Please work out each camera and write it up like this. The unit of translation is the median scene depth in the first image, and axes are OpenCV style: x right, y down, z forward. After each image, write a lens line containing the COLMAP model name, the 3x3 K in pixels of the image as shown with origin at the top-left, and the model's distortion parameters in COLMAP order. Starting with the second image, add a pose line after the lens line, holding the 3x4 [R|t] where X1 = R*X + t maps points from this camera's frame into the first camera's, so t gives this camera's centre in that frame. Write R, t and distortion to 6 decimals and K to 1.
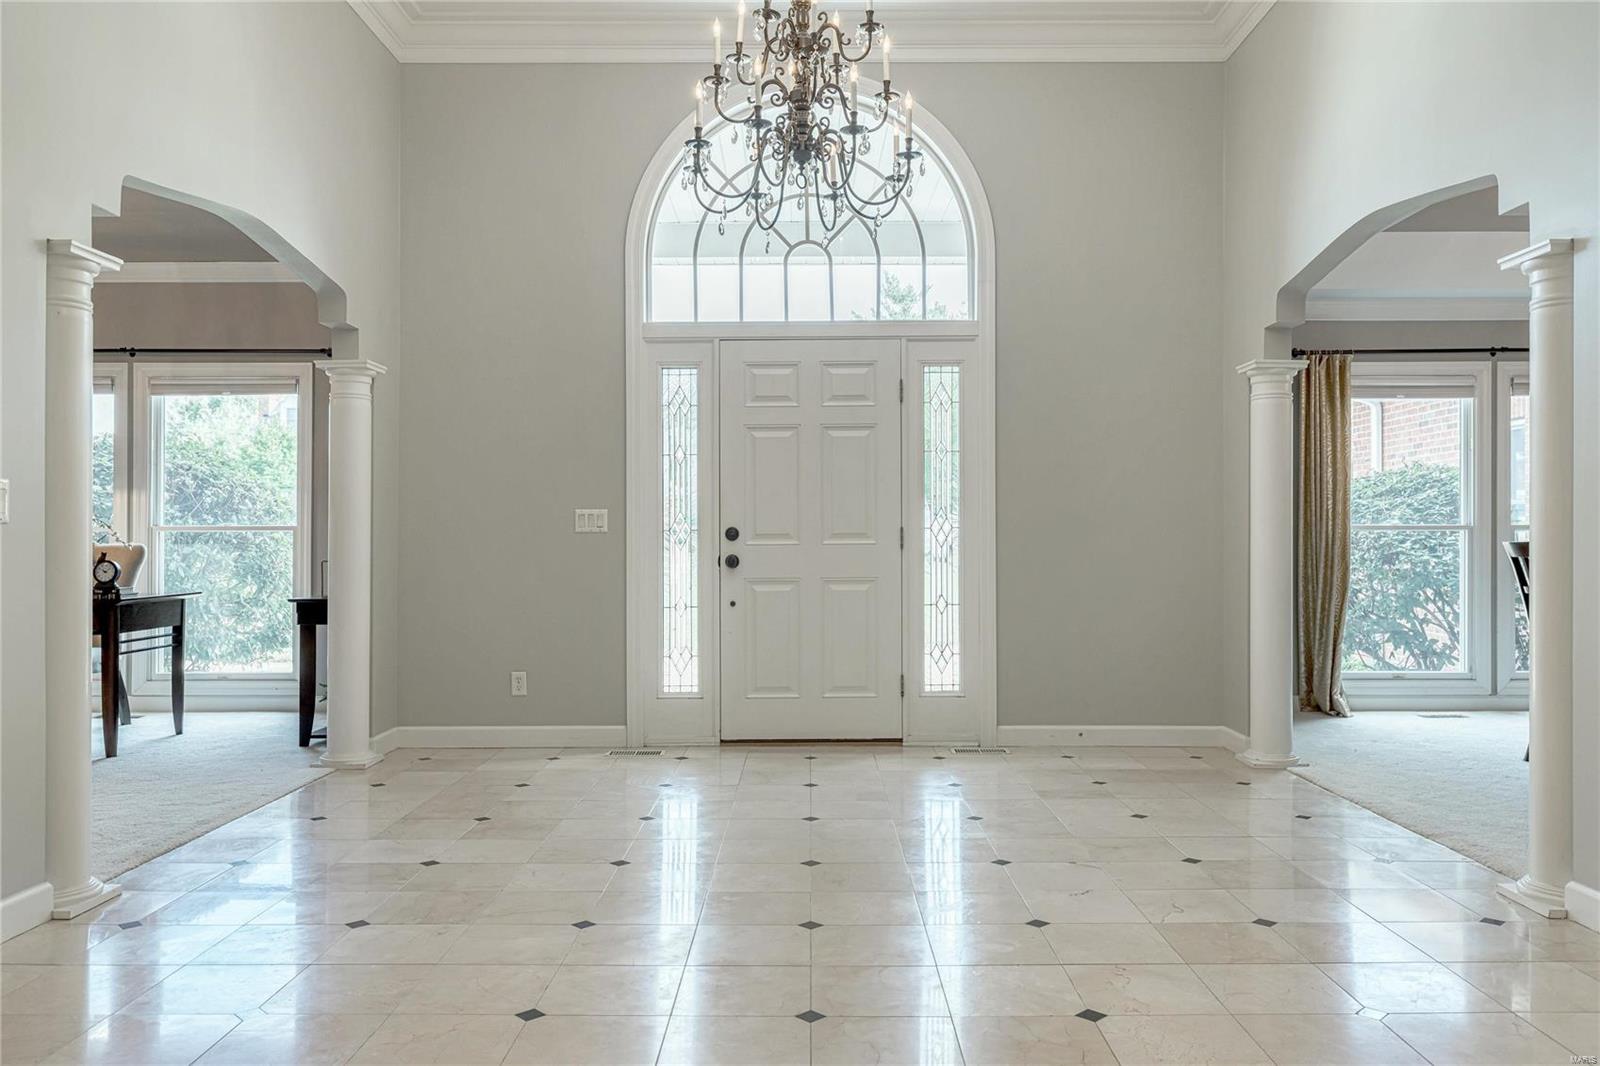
lens RADIAL K [[1209.8, 0, 802.2], [0, 1209.8, 539.1], [0, 0, 1]] dist [0.006688, 0.010741]
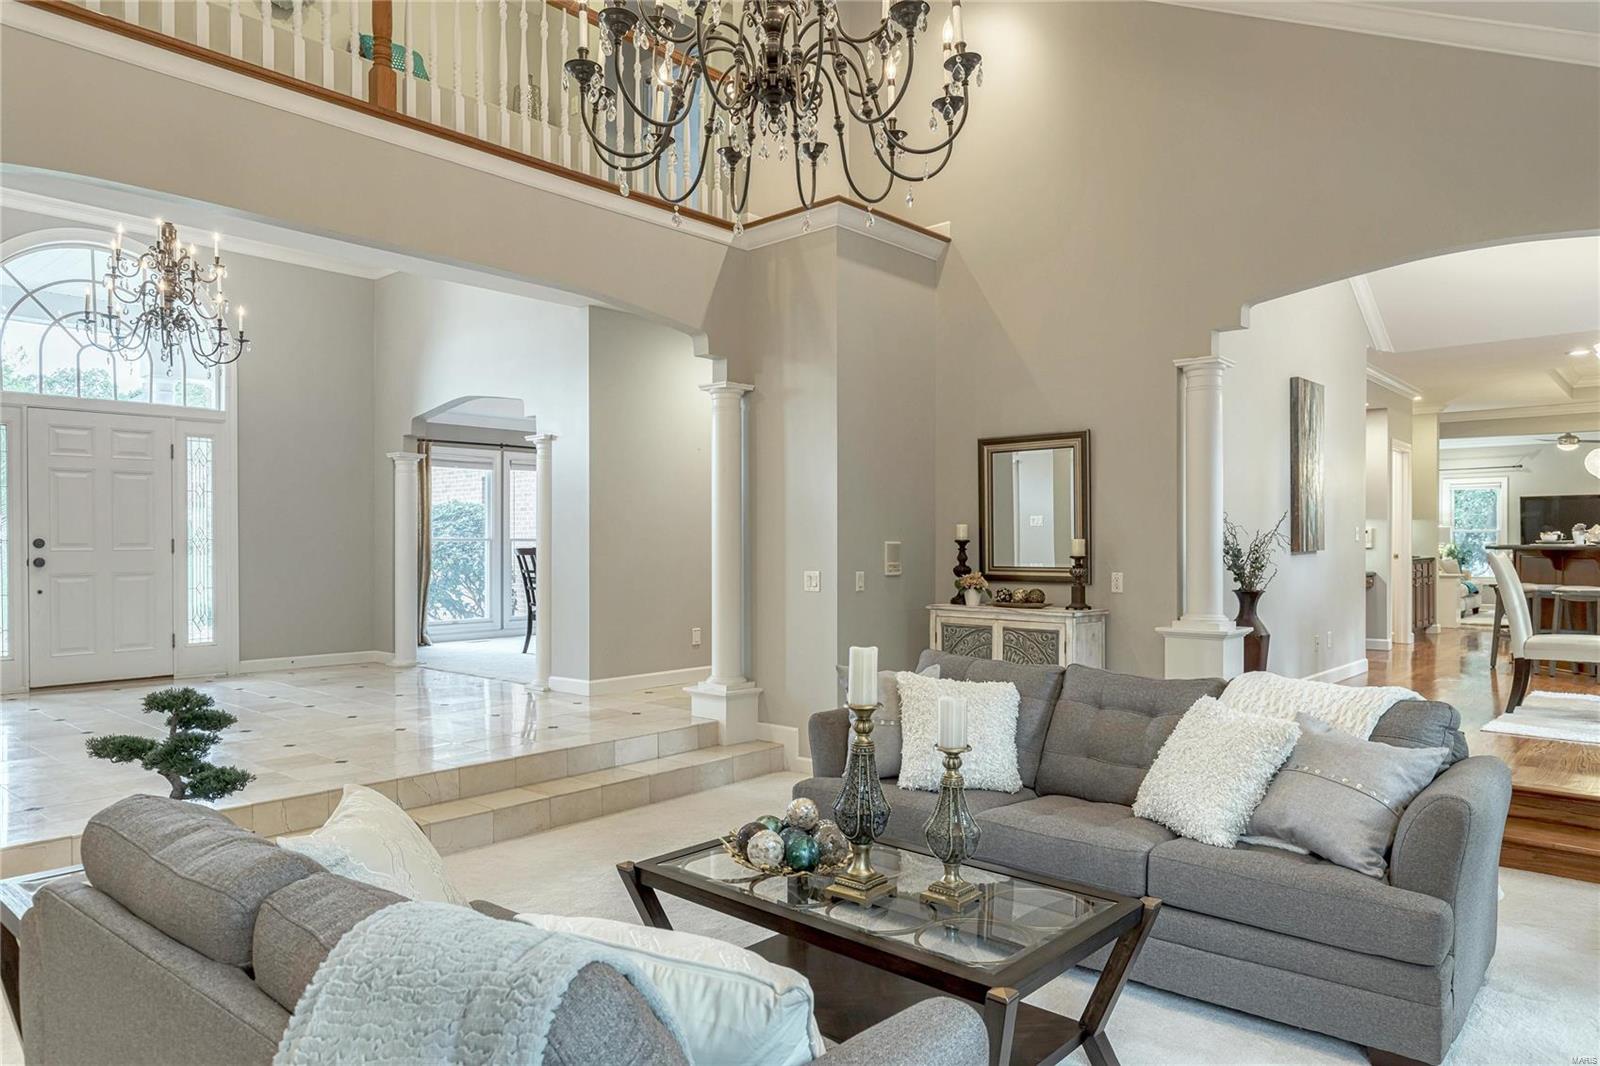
lens RADIAL K [[1017.0, 0, 802.2], [0, 1017.0, 541.6], [0, 0, 1]] dist [0.004351, 0.001256]
pose [[0.668253, 0.003966, 0.743923, -0.352753], [-0.003254, 0.999992, -0.002408, -0.006384], [-0.743927, -0.000812, 0.668260, -0.480960]]
